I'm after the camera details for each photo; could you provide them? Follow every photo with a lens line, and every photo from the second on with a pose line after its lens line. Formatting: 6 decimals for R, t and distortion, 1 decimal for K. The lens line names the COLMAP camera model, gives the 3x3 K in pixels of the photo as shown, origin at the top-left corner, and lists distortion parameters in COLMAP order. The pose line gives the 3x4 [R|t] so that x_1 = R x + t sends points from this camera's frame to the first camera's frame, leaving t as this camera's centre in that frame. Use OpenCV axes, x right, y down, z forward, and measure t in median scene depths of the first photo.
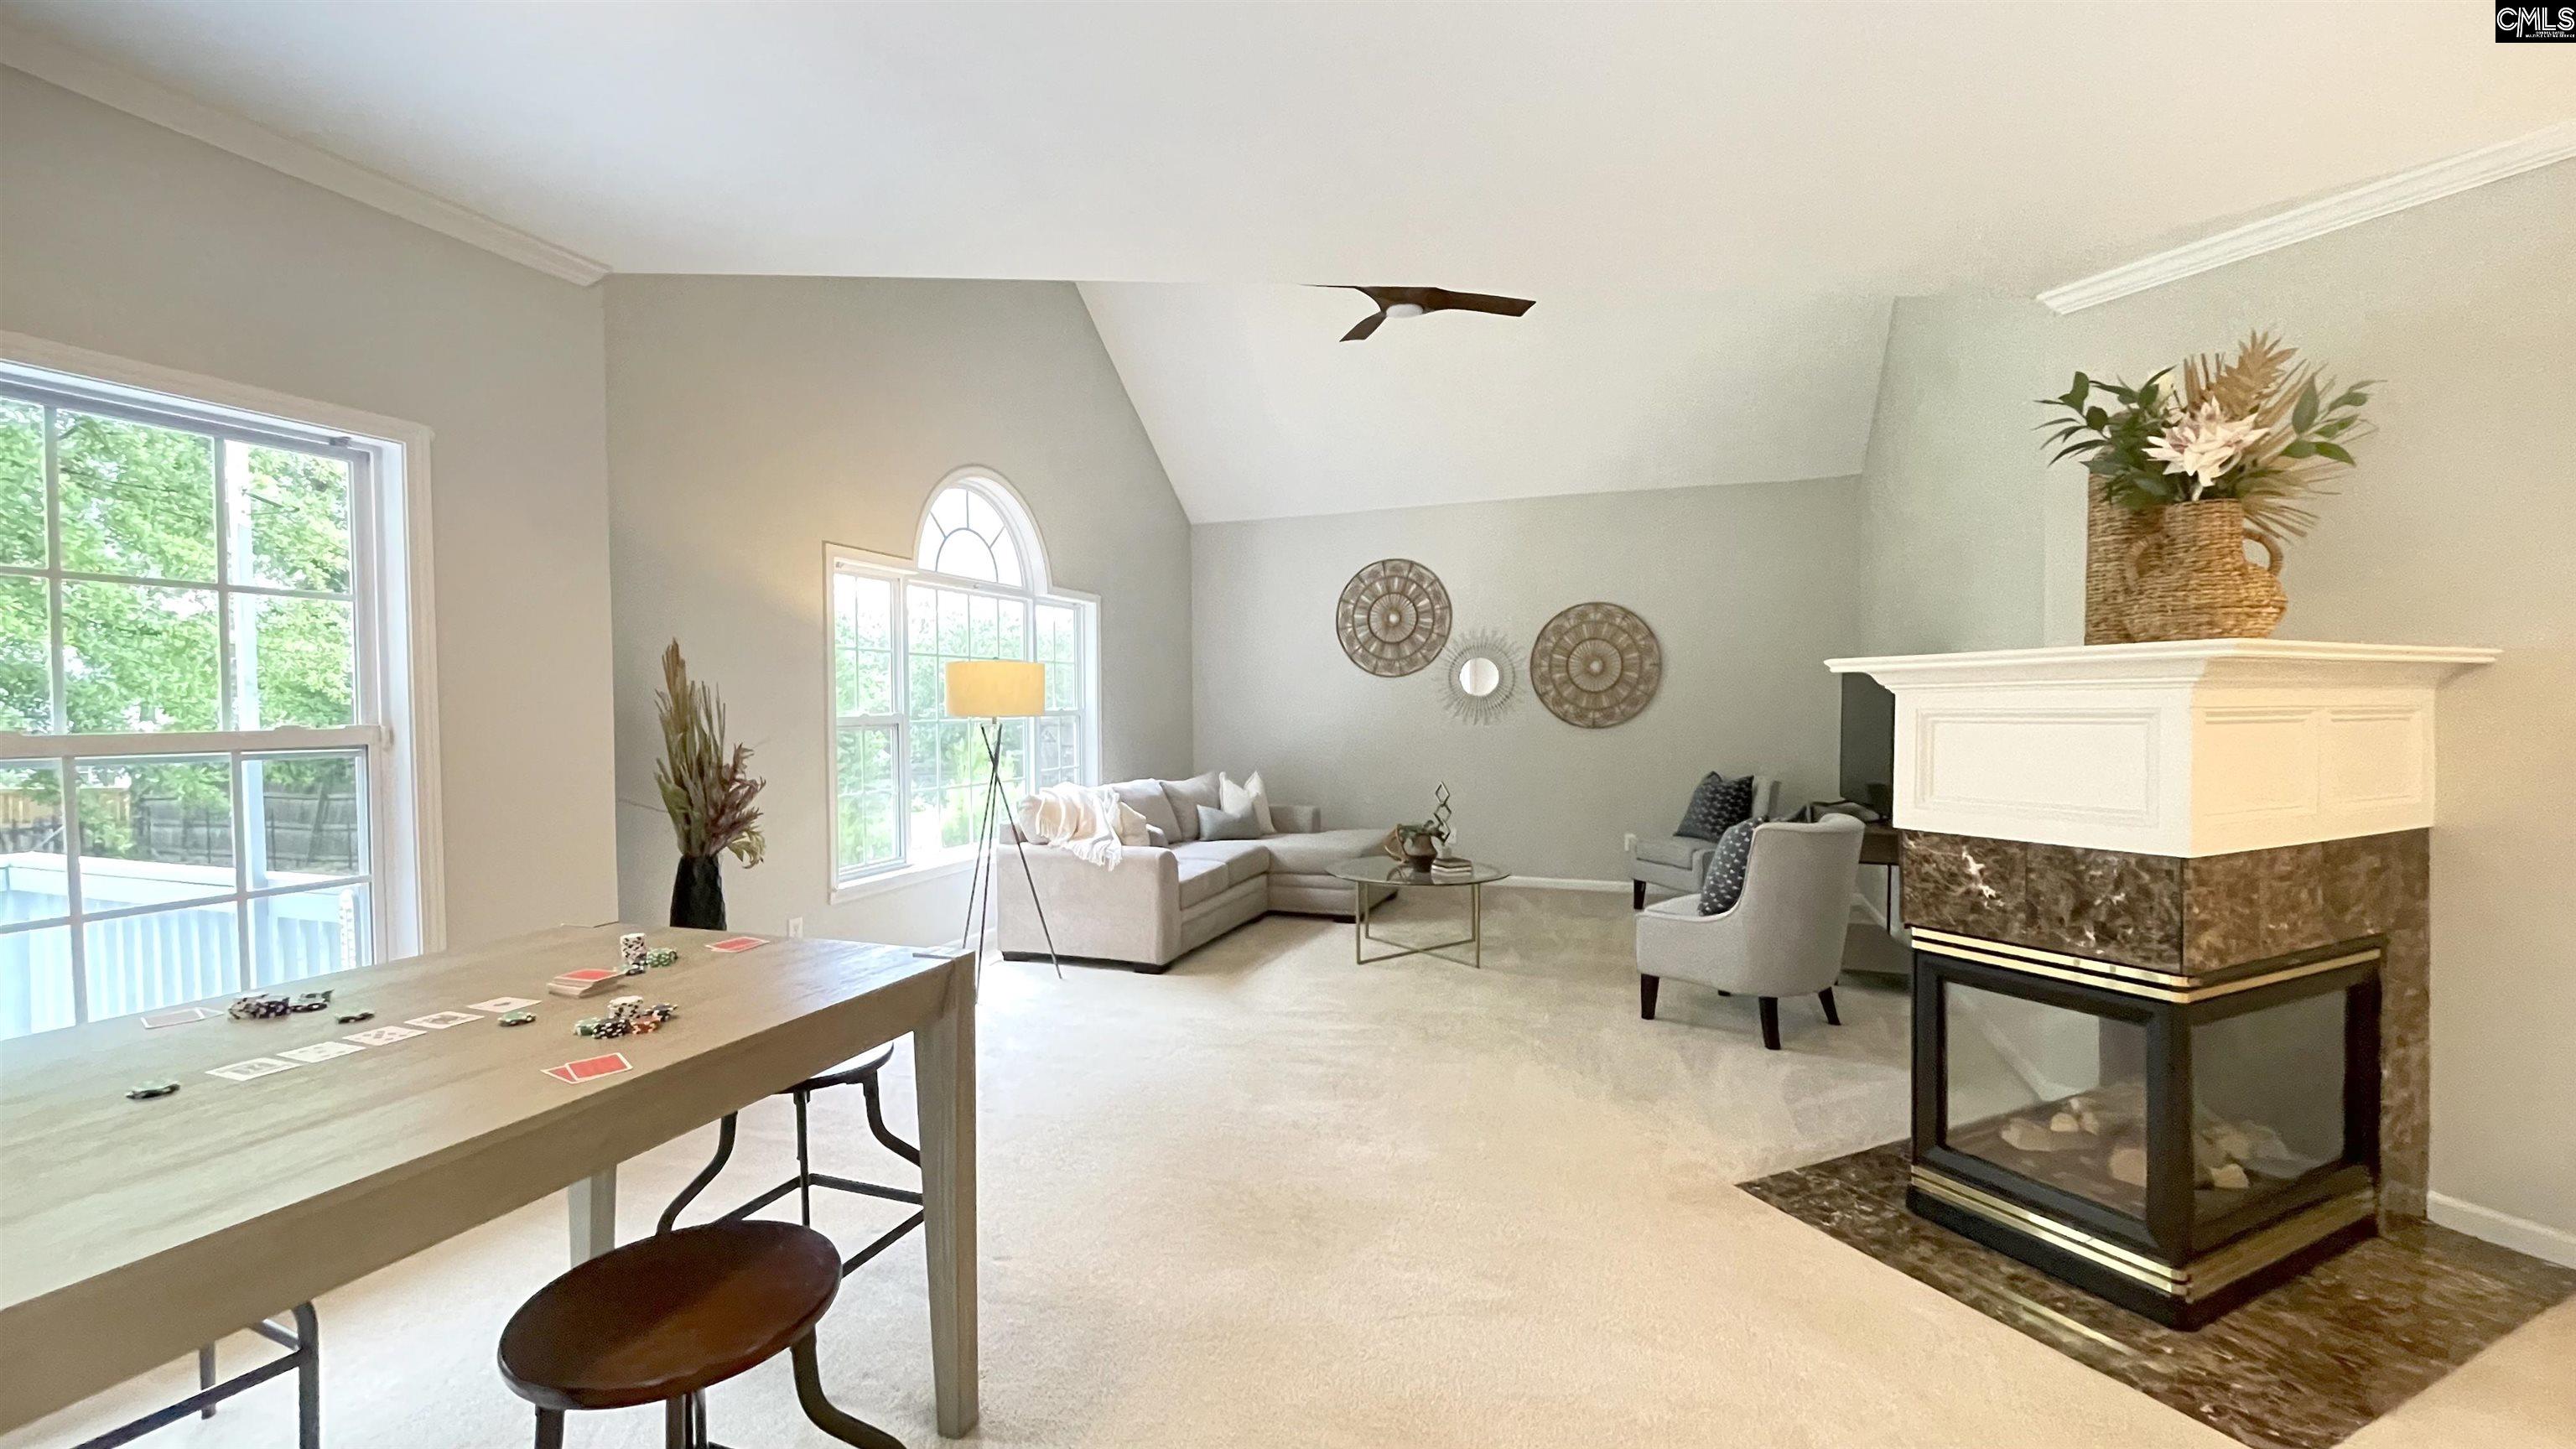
lens RADIAL K [[1082.2, 0, 1256.6], [0, 1082.2, 729.5], [0, 0, 1]] dist [0.007245, -0.002287]
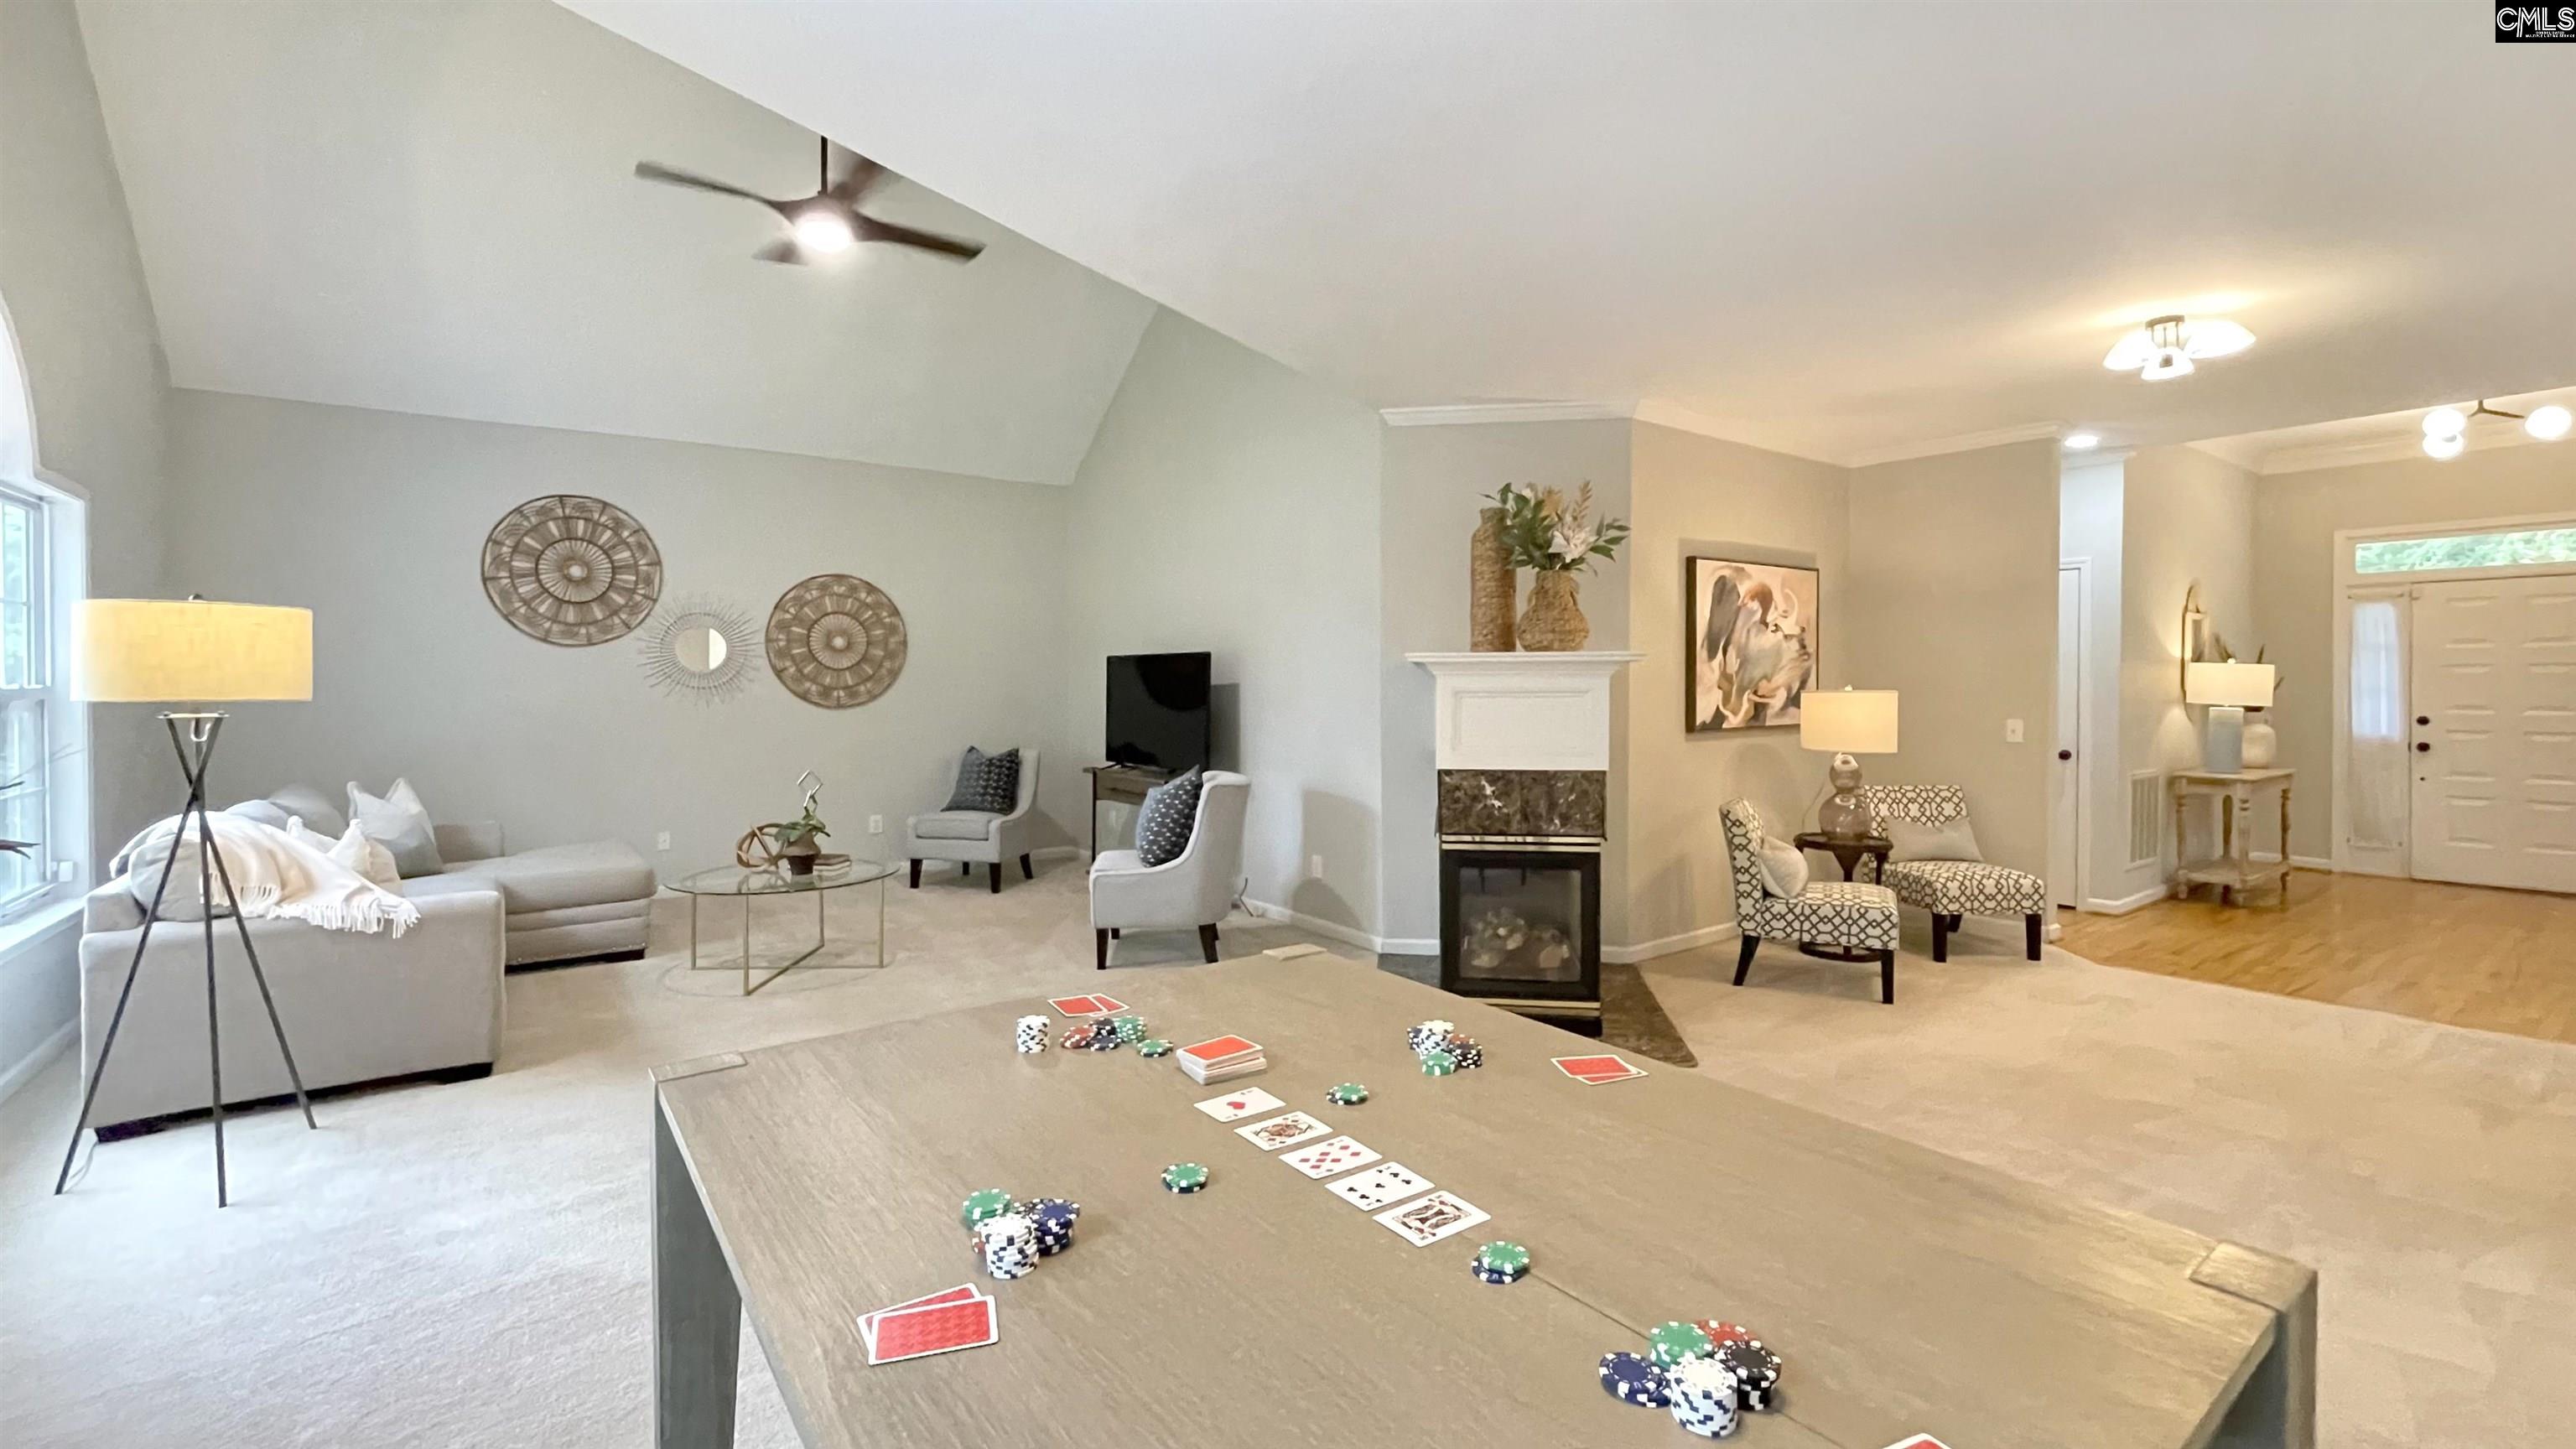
lens RADIAL K [[1082.2, 0, 1359.7], [0, 1082.2, 700.9], [0, 0, 1]] dist [0.007245, -0.002287]
pose [[0.535259, -0.011249, 0.844613, -0.548938], [0.015802, 0.999870, 0.003303, -0.006238], [-0.844540, 0.011578, 0.535367, 0.239770]]
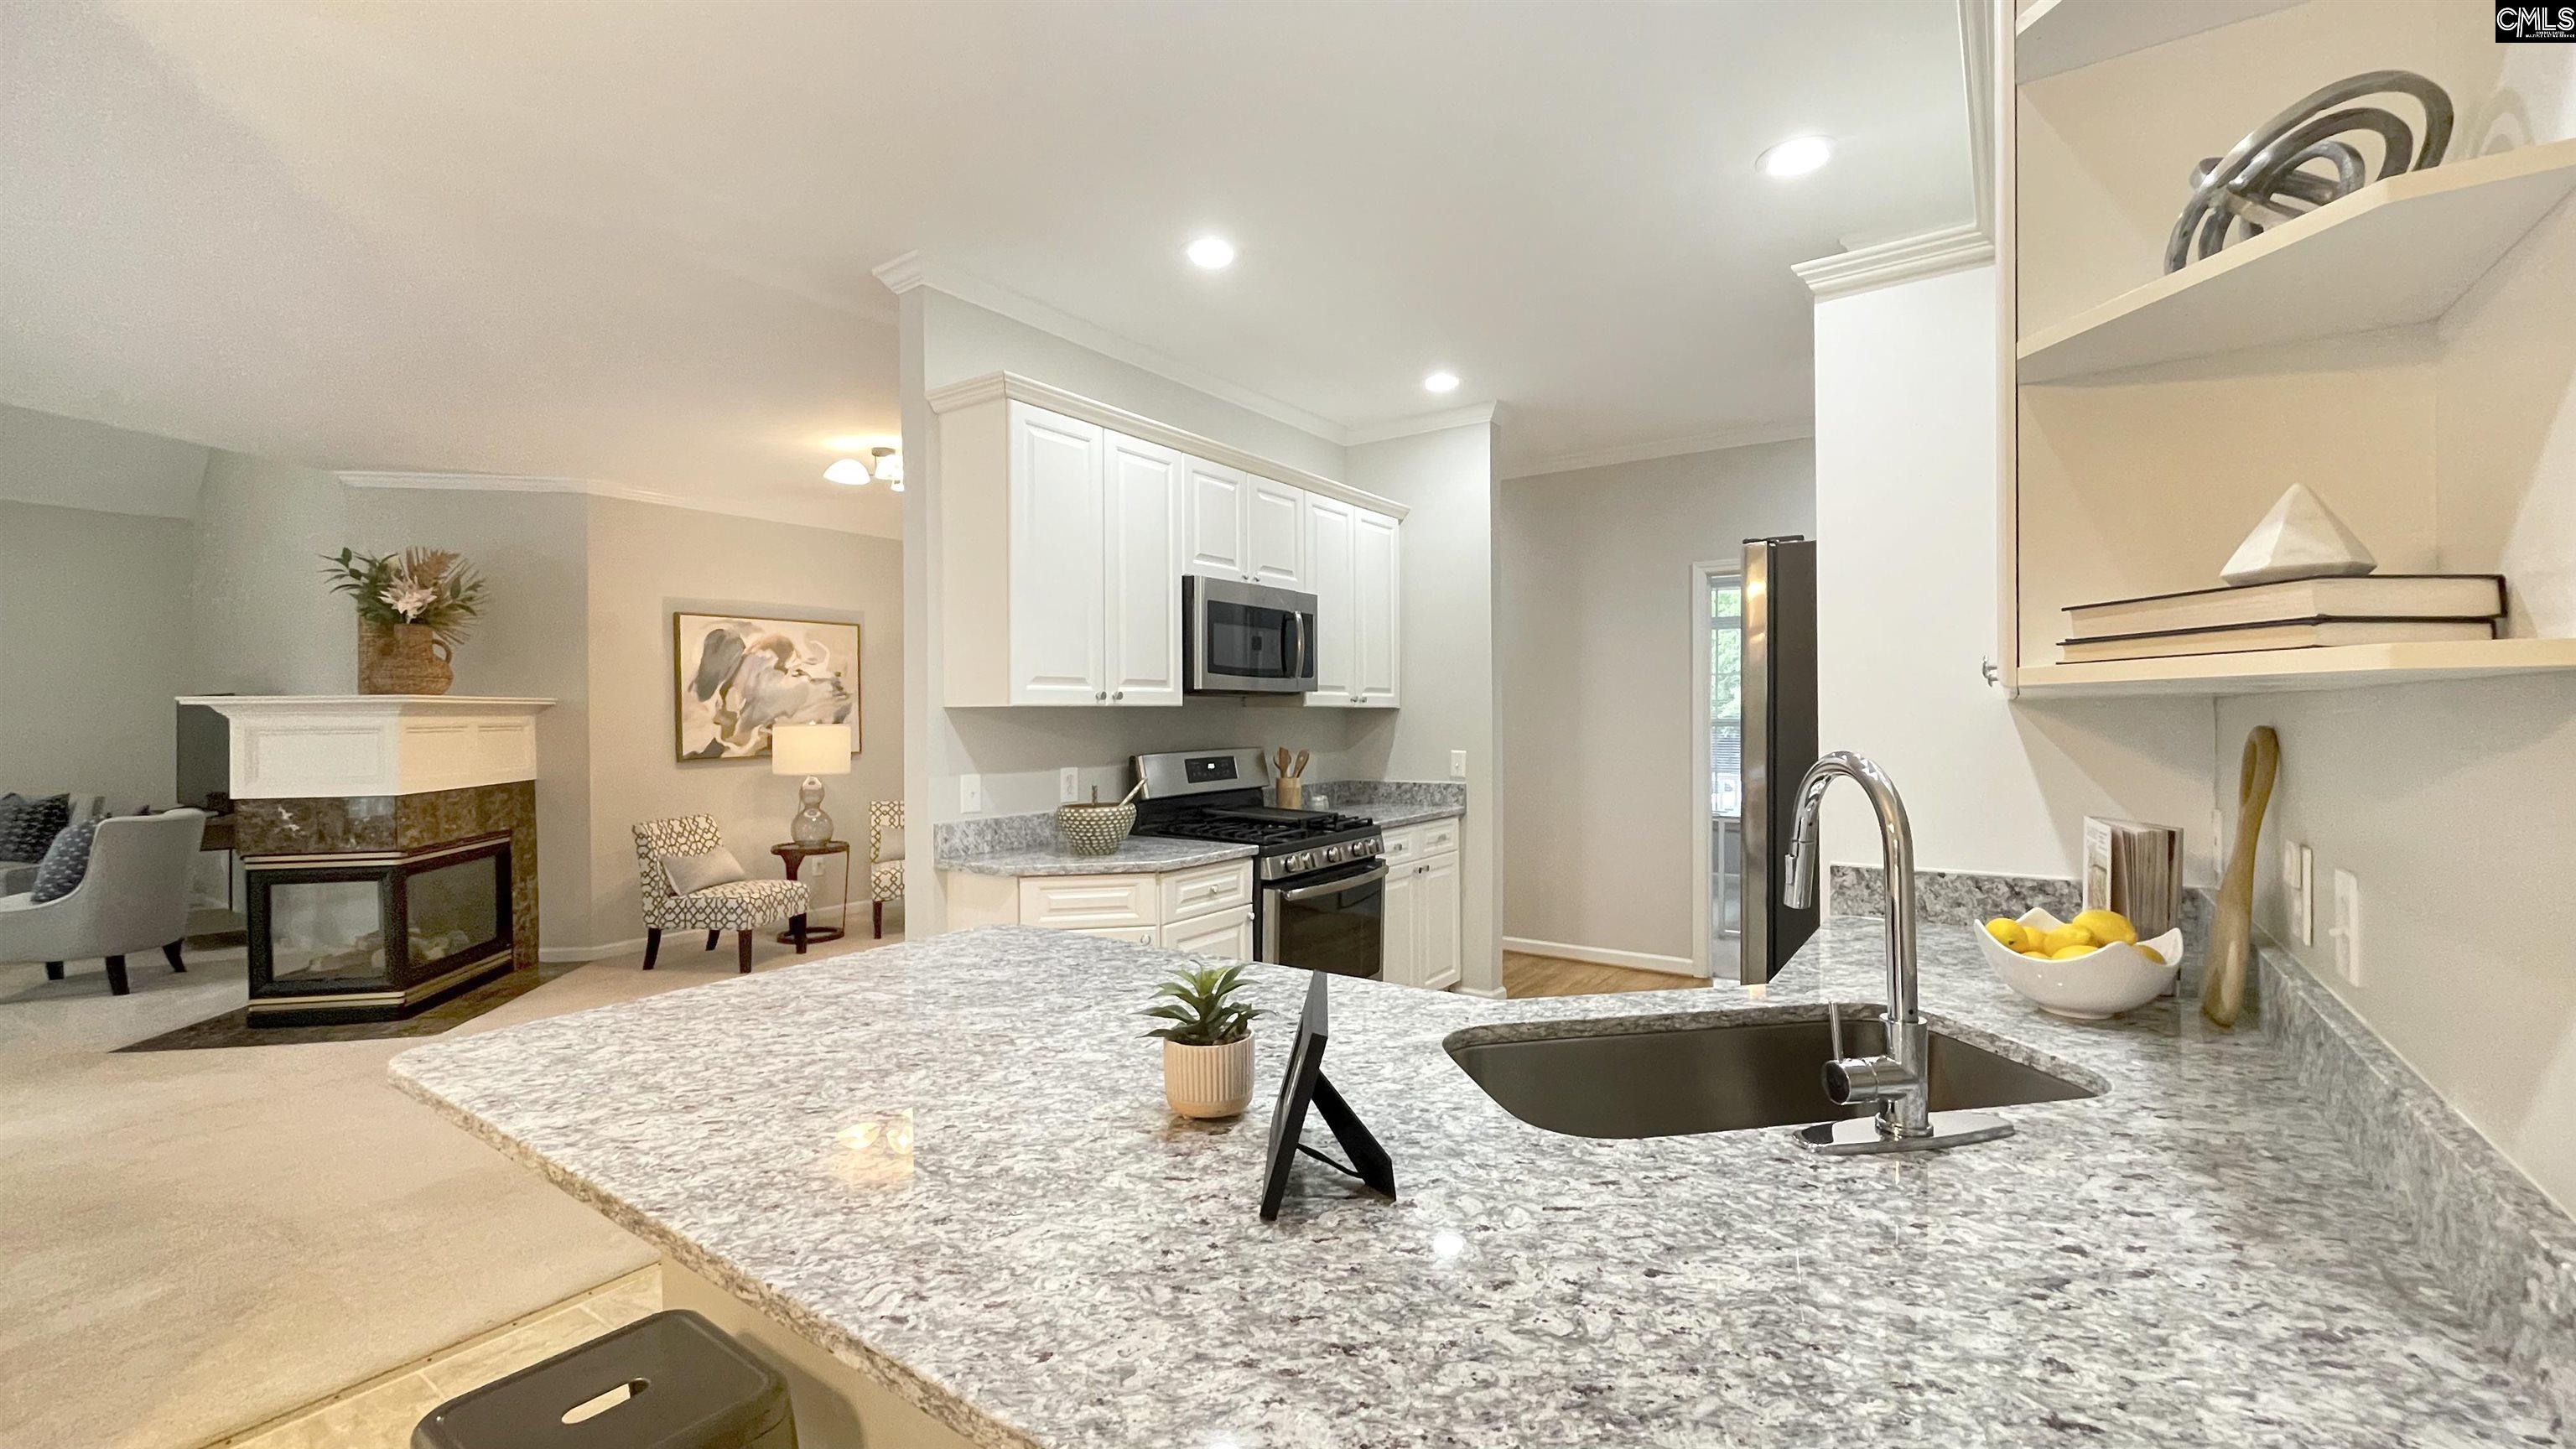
lens RADIAL K [[1082.2, 0, 1328.8], [0, 1082.2, 722.3], [0, 0, 1]] dist [0.007245, -0.002287]
pose [[0.248951, -0.006652, 0.968493, -0.481651], [0.027716, 0.999616, -0.000259, 0.015225], [-0.968119, 0.026908, 0.249040, -0.830754]]
